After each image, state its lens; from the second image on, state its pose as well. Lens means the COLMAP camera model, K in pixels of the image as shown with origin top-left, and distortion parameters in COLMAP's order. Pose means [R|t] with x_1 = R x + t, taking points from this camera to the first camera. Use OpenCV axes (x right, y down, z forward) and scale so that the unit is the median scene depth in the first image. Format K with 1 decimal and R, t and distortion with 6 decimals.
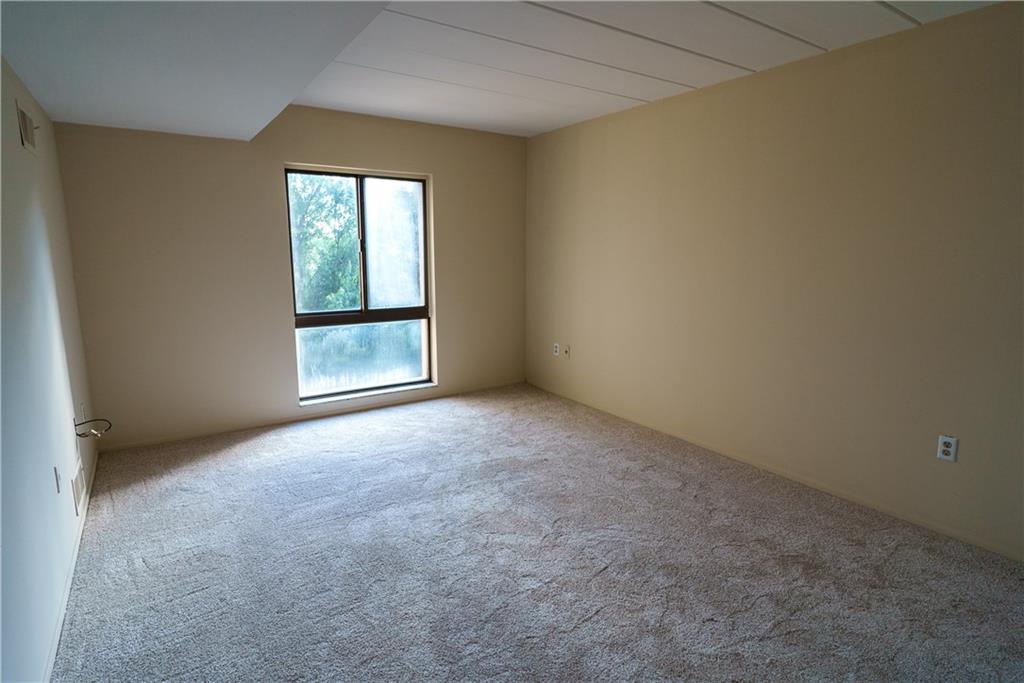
lens RADIAL K [[534.3, 0, 511.4], [0, 534.3, 339.4], [0, 0, 1]] dist [-0.000309, -0.002721]
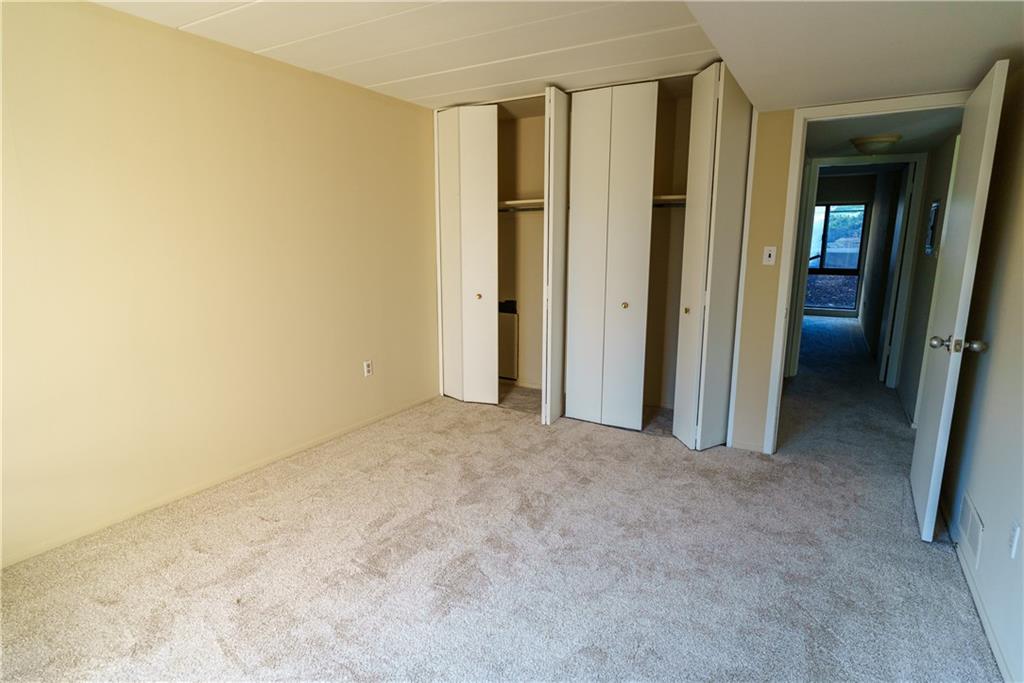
lens RADIAL K [[534.3, 0, 512.3], [0, 534.3, 341.3], [0, 0, 1]] dist [-0.000309, -0.002721]
pose [[-0.425370, -0.175586, 0.887823, -0.723475], [0.152700, 0.953010, 0.261639, -0.211853], [-0.892044, 0.246864, -0.378570, 1.187772]]
